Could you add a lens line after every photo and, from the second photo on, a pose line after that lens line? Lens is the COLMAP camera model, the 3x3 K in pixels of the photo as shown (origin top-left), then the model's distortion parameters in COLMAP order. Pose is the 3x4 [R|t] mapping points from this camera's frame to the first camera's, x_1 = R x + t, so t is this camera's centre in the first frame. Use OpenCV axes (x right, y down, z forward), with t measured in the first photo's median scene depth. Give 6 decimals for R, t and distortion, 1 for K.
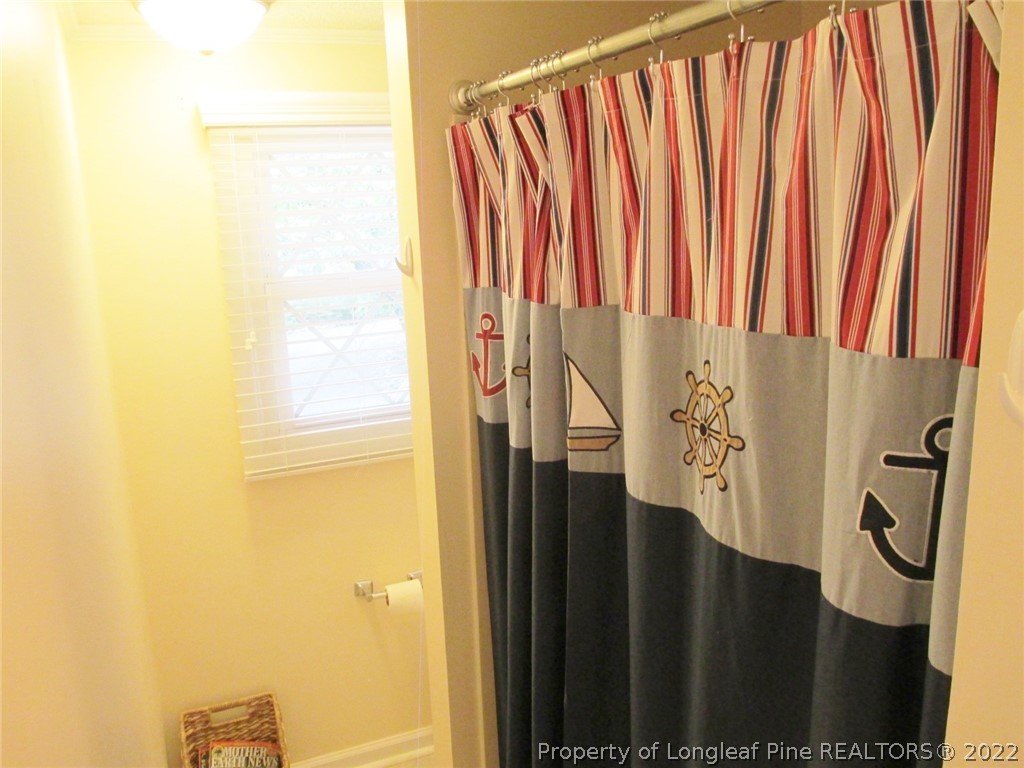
lens RADIAL K [[858.1, 0, 512.0], [0, 858.1, 384.0], [0, 0, 1]] dist [-0.062060, 0.031934]
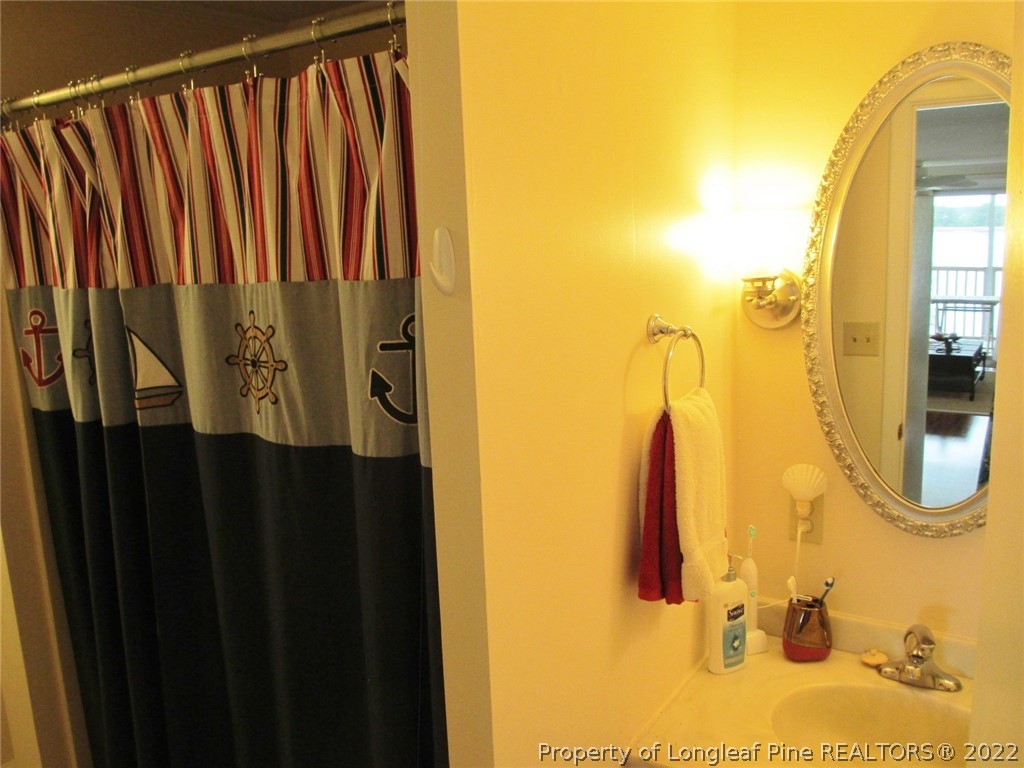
lens RADIAL K [[858.1, 0, 512.0], [0, 858.1, 384.0], [0, 0, 1]] dist [-0.062060, 0.031934]
pose [[0.846371, -0.094179, 0.524201, -0.135080], [0.119893, 0.992670, -0.015234, 0.153321], [-0.518923, 0.075741, 0.851459, -0.333398]]
